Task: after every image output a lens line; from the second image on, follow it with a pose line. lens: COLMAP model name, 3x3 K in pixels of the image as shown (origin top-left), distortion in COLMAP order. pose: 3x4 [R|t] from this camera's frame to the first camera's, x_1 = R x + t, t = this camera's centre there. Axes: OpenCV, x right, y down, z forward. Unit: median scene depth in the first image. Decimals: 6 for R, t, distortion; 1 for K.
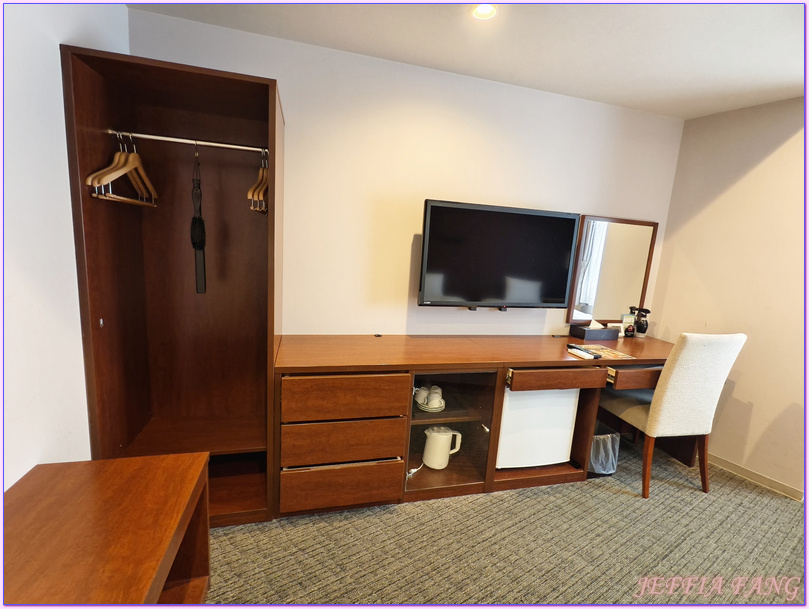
lens RADIAL K [[363.3, 0, 402.8], [0, 363.3, 308.2], [0, 0, 1]] dist [-0.002492, -0.001365]
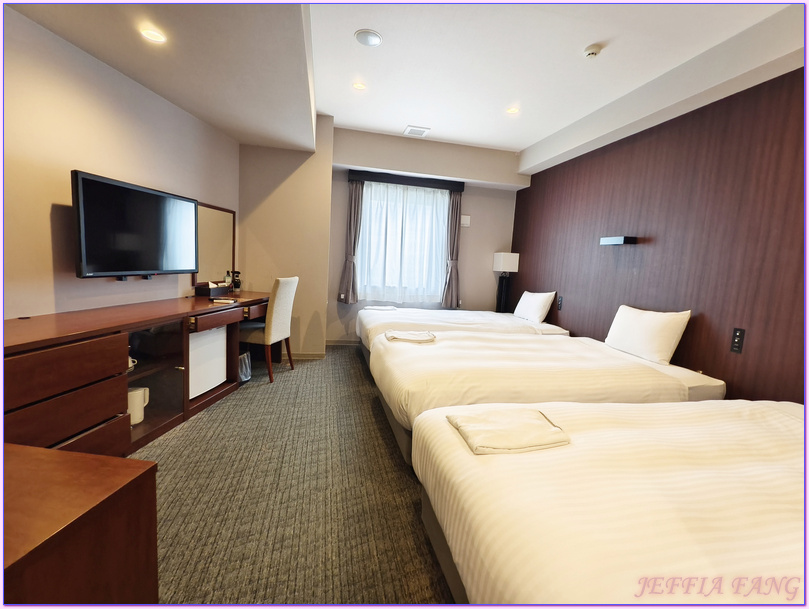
lens RADIAL K [[363.3, 0, 402.8], [0, 363.3, 308.2], [0, 0, 1]] dist [-0.002492, -0.001365]
pose [[0.360106, -0.159918, 0.919103, -0.558198], [0.110833, 0.985555, 0.128055, 0.043877], [-0.926304, 0.055754, 0.372628, -0.177393]]
